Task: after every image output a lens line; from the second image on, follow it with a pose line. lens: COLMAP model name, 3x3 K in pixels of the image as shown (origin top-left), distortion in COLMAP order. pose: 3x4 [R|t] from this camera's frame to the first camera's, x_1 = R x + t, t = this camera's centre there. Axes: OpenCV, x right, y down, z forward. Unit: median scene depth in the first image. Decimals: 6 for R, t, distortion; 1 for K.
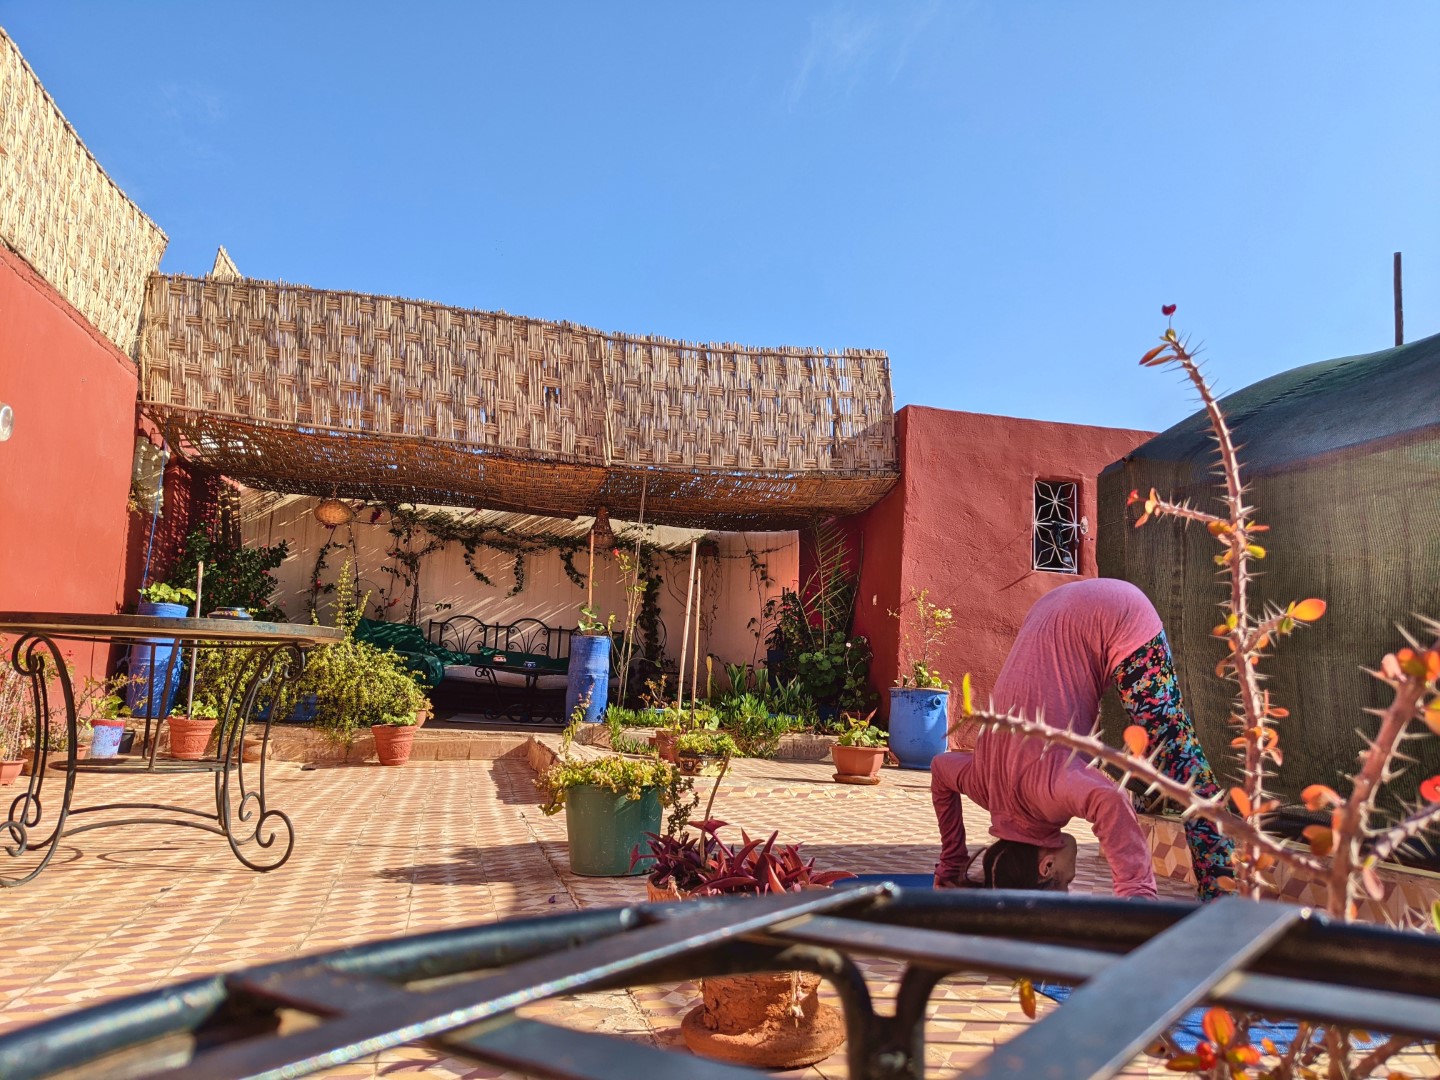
lens RADIAL K [[1116.1, 0, 721.7], [0, 1116.1, 550.6], [0, 0, 1]] dist [0.095398, -0.124103]
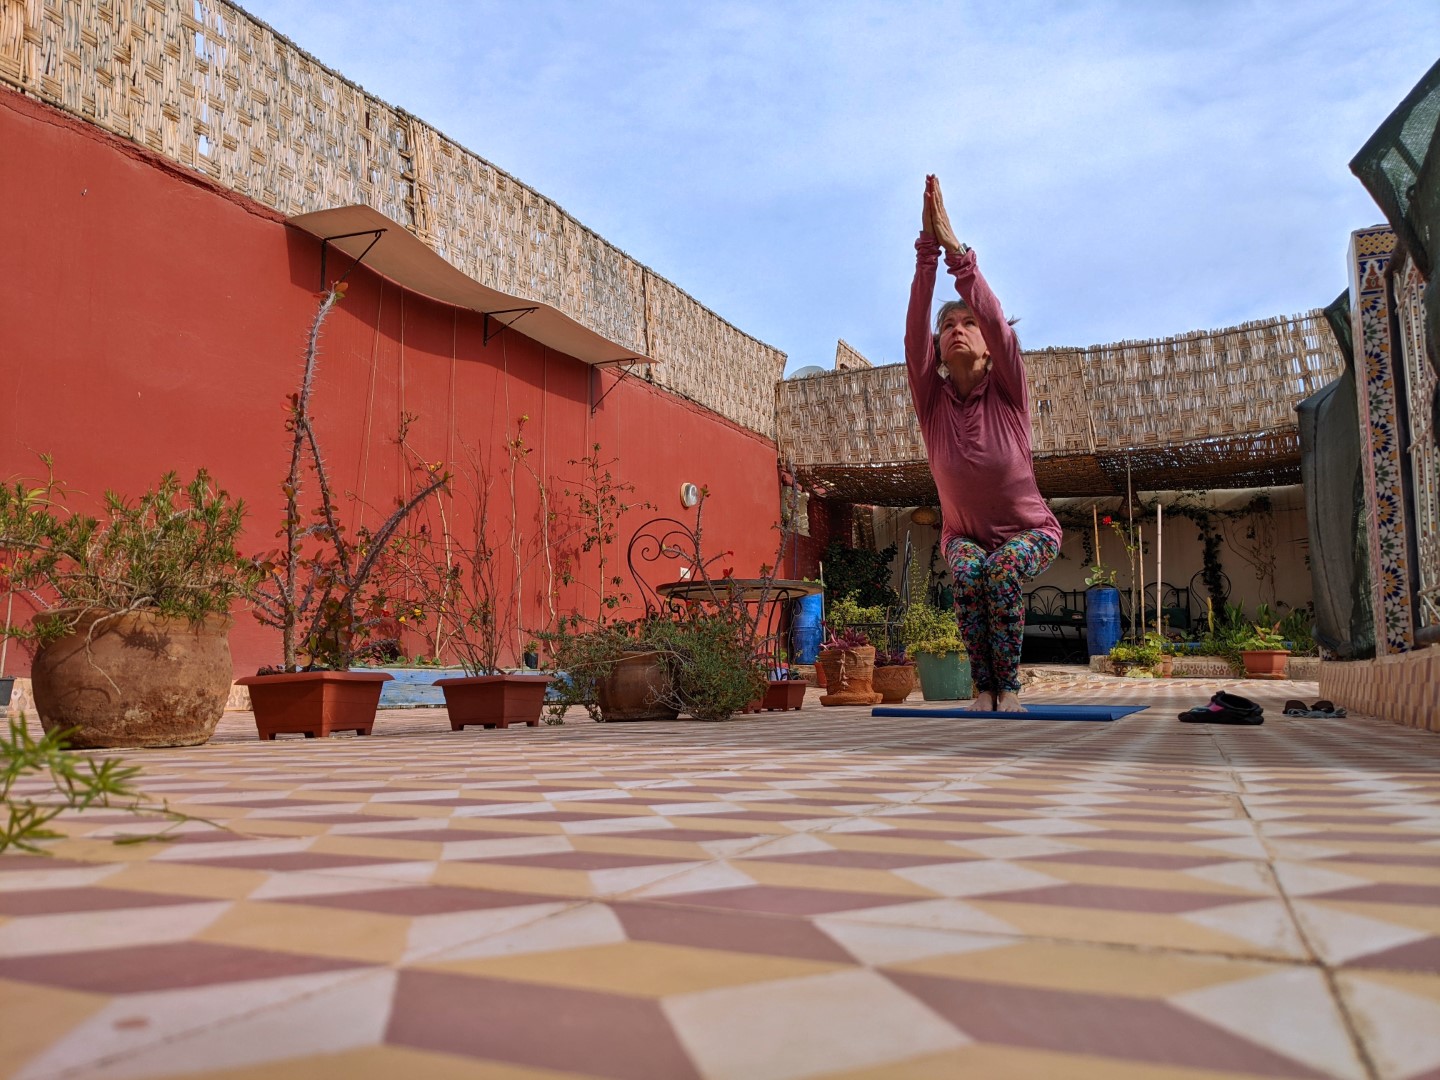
lens RADIAL K [[1116.1, 0, 721.7], [0, 1116.1, 550.6], [0, 0, 1]] dist [0.095398, -0.124103]
pose [[0.799782, -0.115875, -0.589001, 0.291302], [0.116505, 0.992498, -0.037058, 0.030826], [0.588877, -0.038984, 0.807282, -0.269689]]
